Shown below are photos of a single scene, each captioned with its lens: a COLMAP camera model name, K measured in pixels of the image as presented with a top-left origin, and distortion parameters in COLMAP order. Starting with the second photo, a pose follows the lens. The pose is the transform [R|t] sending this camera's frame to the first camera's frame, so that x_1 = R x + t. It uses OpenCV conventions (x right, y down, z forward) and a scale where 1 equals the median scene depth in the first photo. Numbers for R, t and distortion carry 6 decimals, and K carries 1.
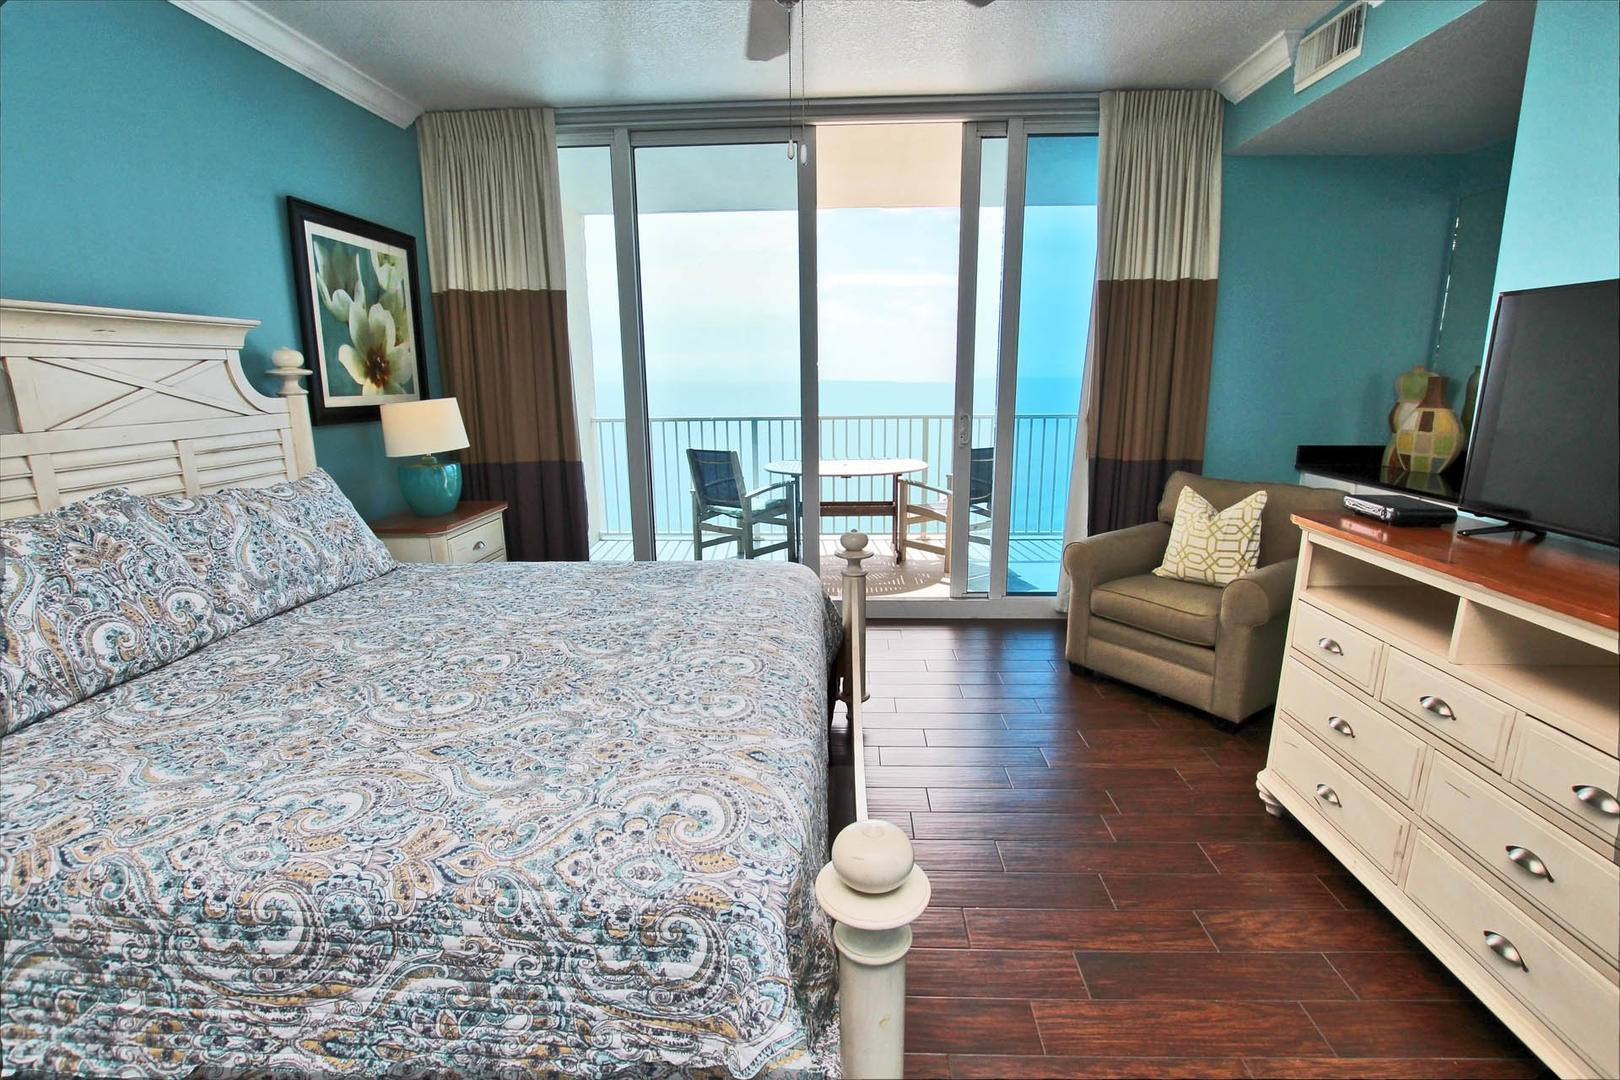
lens RADIAL K [[750.2, 0, 812.3], [0, 750.2, 547.7], [0, 0, 1]] dist [-0.033640, 0.004793]
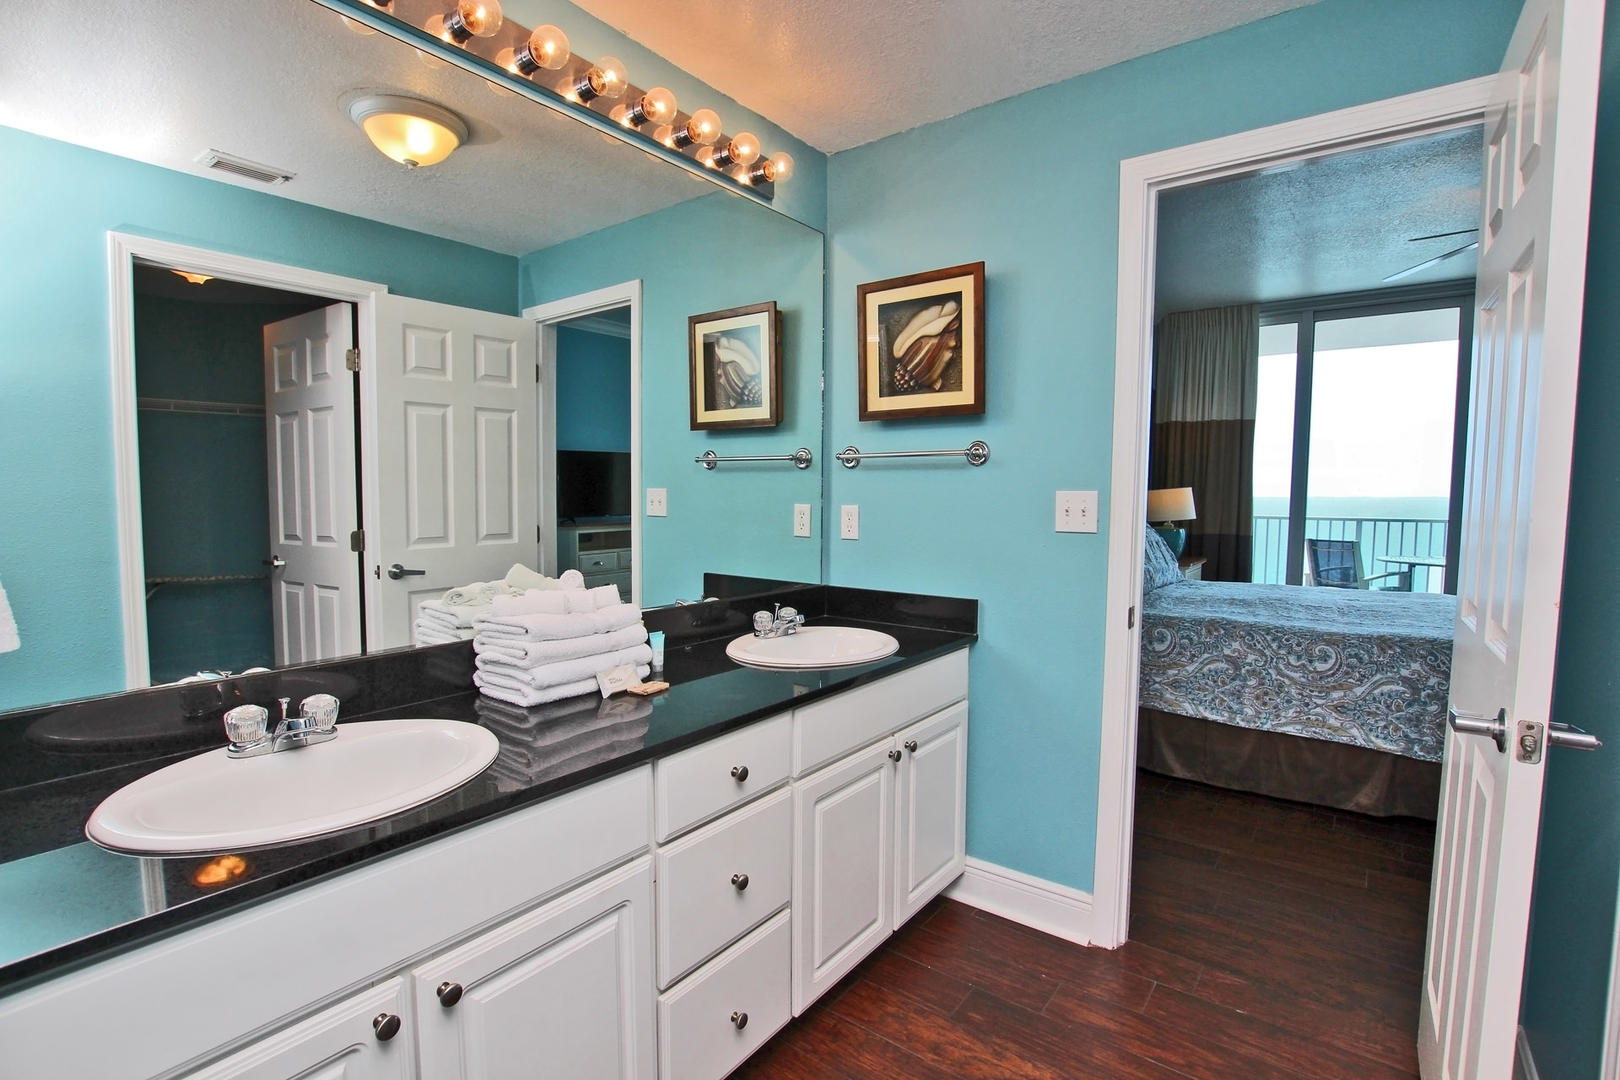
lens RADIAL K [[750.2, 0, 812.3], [0, 750.2, 549.6], [0, 0, 1]] dist [-0.033640, 0.004793]
pose [[0.822853, 0.056070, -0.565482, -0.750327], [-0.139547, 0.984586, -0.105435, 0.660335], [0.550854, 0.165669, 0.817994, -2.287418]]
